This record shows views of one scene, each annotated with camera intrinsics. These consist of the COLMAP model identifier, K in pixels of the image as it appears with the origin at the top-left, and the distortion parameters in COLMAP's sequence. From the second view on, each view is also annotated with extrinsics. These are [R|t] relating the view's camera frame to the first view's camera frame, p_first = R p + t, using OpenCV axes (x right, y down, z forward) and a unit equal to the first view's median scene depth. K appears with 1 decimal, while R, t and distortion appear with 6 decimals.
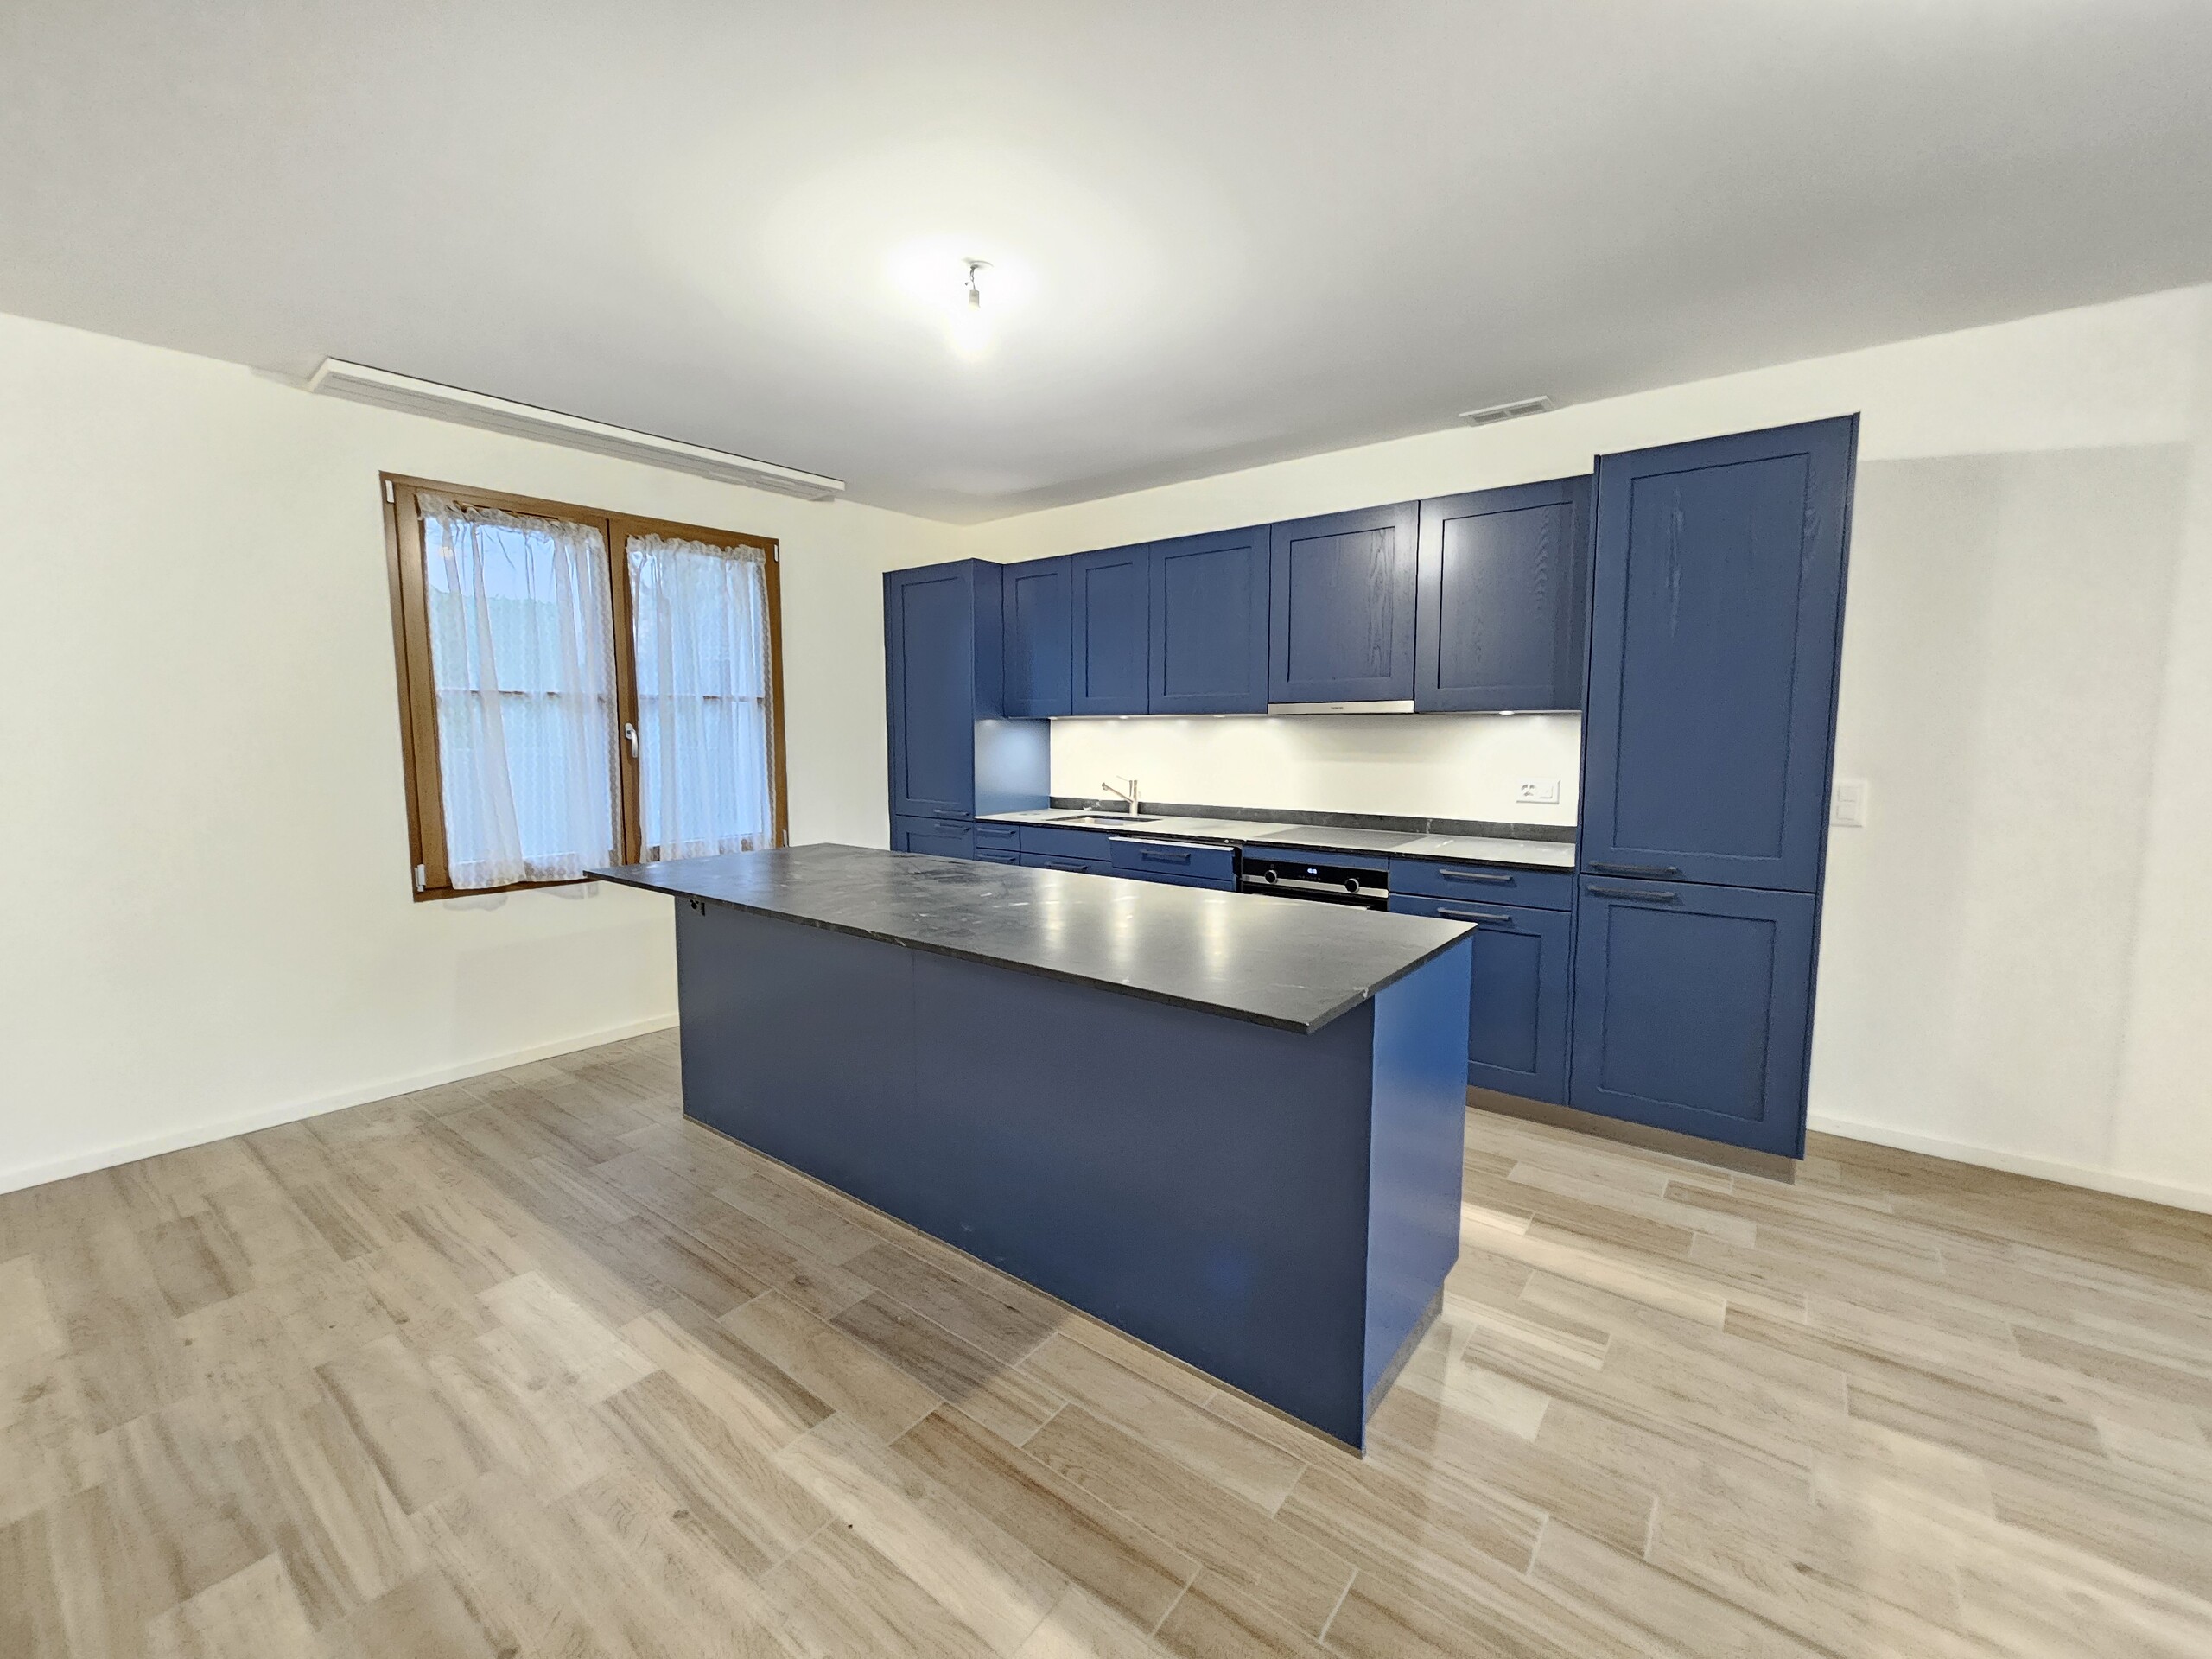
lens RADIAL K [[906.1, 0, 1107.2], [0, 906.1, 817.2], [0, 0, 1]] dist [0.001104, 0.000513]
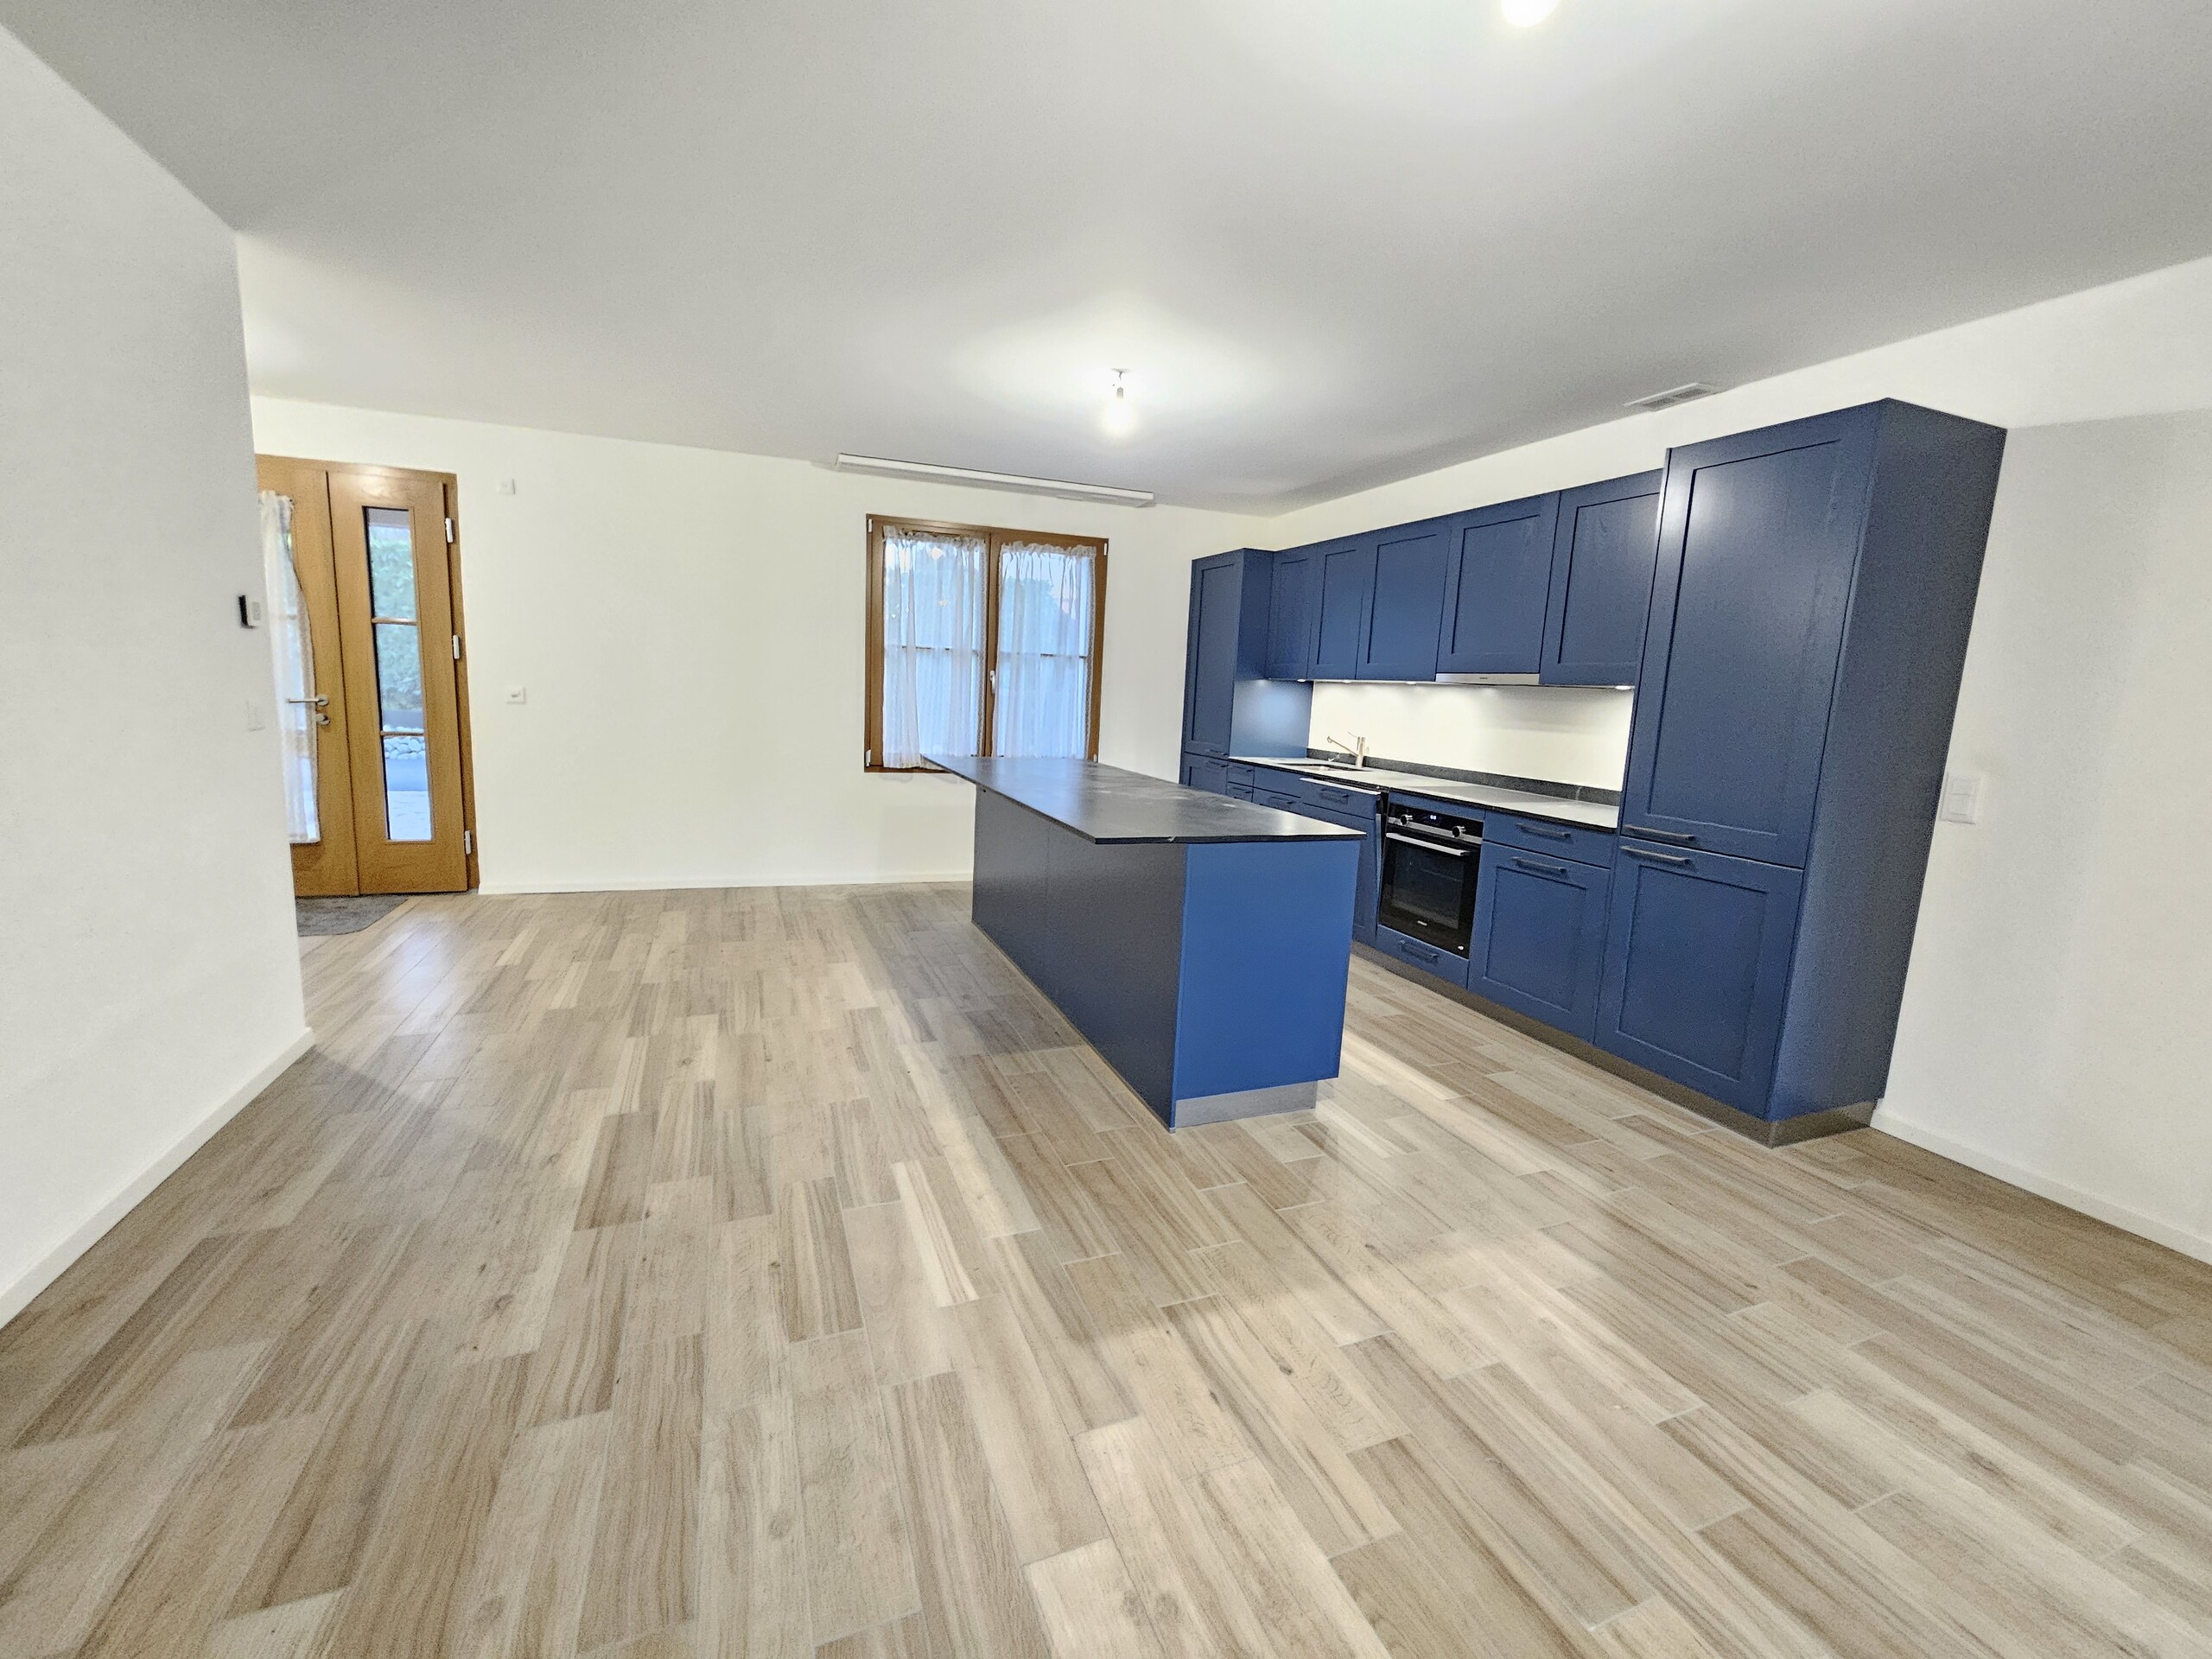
lens RADIAL K [[906.1, 0, 1107.2], [0, 906.1, 817.2], [0, 0, 1]] dist [0.001104, 0.000513]
pose [[0.860862, 0.115291, -0.495606, 0.529876], [-0.097324, 0.993318, 0.062021, 0.033472], [0.499445, -0.005157, 0.866330, -0.260865]]
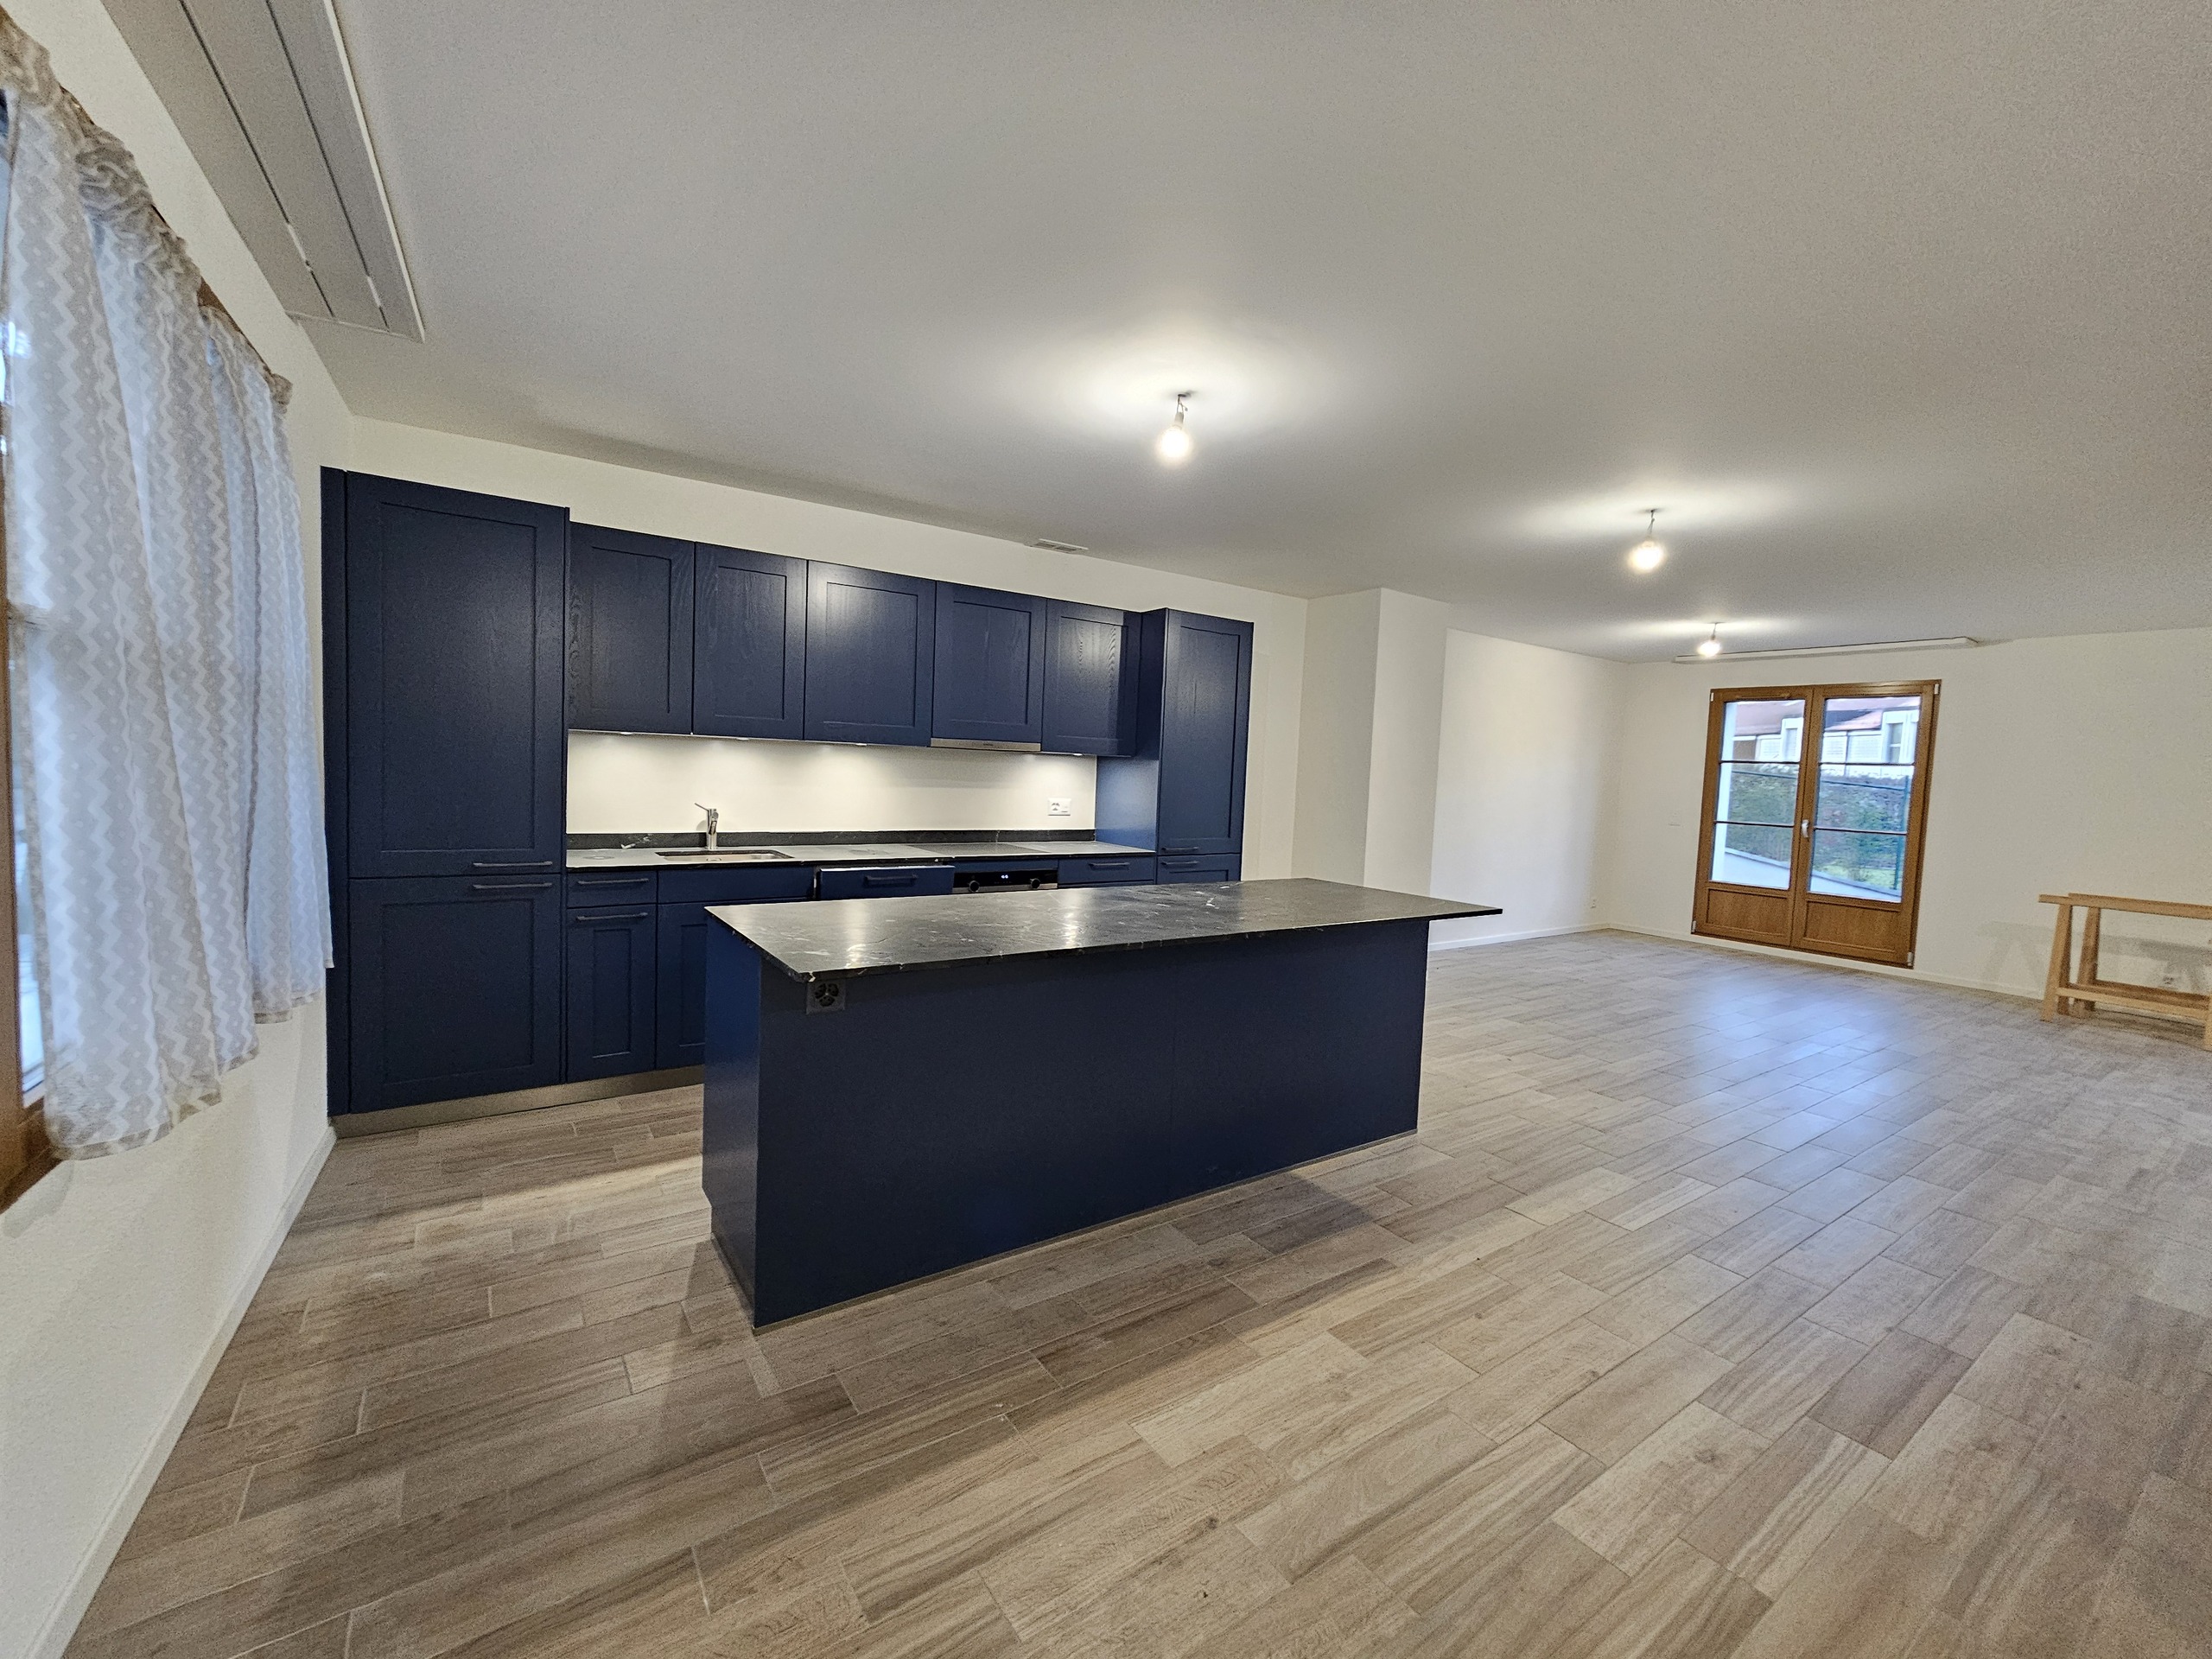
lens RADIAL K [[895.0, 0, 1096.6], [0, 895.0, 827.7], [0, 0, 1]] dist [-0.000738, -0.000161]
pose [[0.322206, -0.049534, 0.945373, -1.065237], [0.049974, 0.998128, 0.035266, -0.054272], [-0.945350, 0.035881, 0.324078, 0.579747]]
